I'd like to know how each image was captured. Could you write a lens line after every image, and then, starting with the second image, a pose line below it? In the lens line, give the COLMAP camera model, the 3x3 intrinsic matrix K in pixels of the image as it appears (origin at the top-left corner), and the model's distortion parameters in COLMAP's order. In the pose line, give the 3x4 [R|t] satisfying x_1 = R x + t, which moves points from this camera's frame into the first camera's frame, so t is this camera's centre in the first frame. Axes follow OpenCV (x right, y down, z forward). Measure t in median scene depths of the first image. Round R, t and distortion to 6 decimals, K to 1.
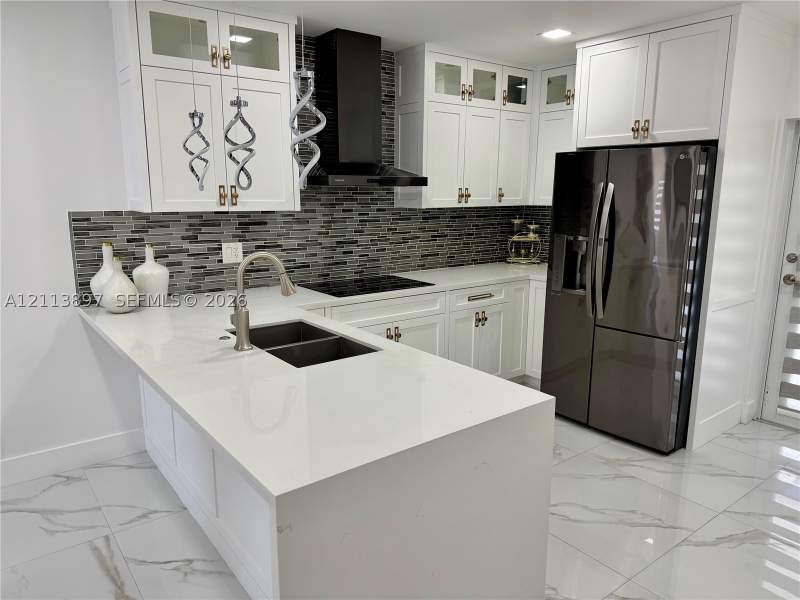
lens RADIAL K [[553.0, 0, 398.8], [0, 553.0, 303.9], [0, 0, 1]] dist [0.022558, -0.006567]
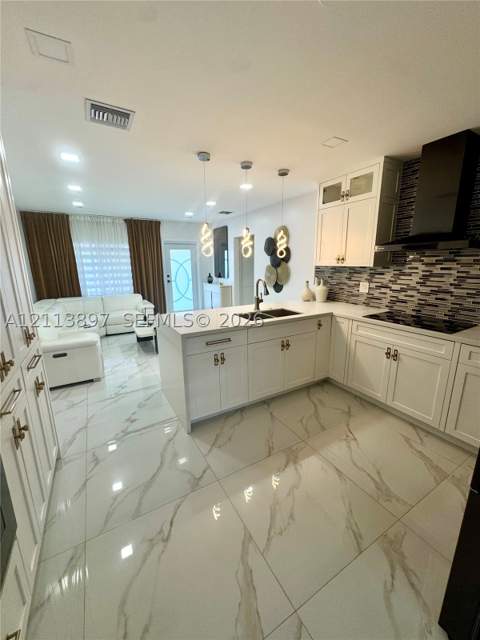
lens RADIAL K [[257.1, 0, 242.2], [0, 257.1, 319.9], [0, 0, 1]] dist [-0.003571, 0.000313]
pose [[-0.135369, 0.211226, -0.968018, 0.696096], [-0.189045, 0.953556, 0.234507, -0.114923], [0.972593, 0.214744, -0.089151, 0.673344]]
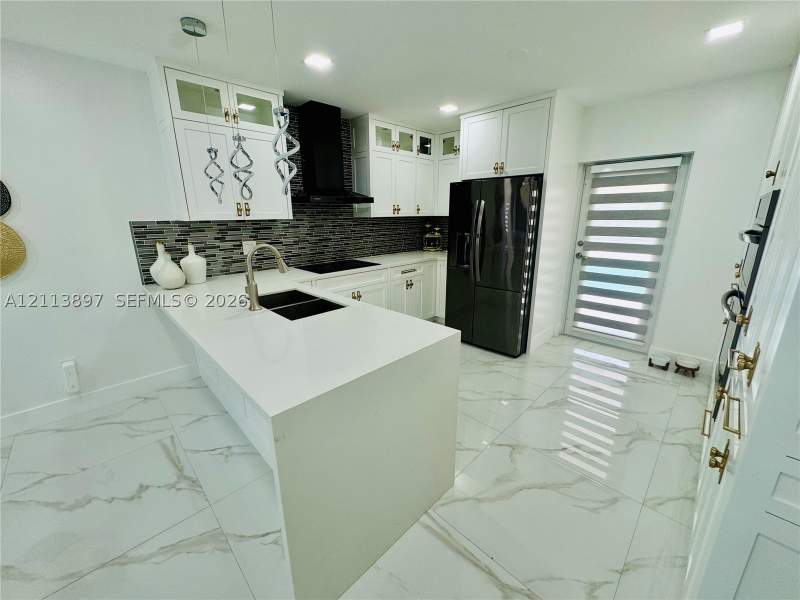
lens RADIAL K [[321.4, 0, 396.5], [0, 321.4, 299.4], [0, 0, 1]] dist [-0.003571, 0.000313]
pose [[0.992970, -0.043455, 0.110102, 0.002337], [0.035877, 0.996909, 0.069899, 0.003953], [-0.112799, -0.065457, 0.991459, 0.052628]]
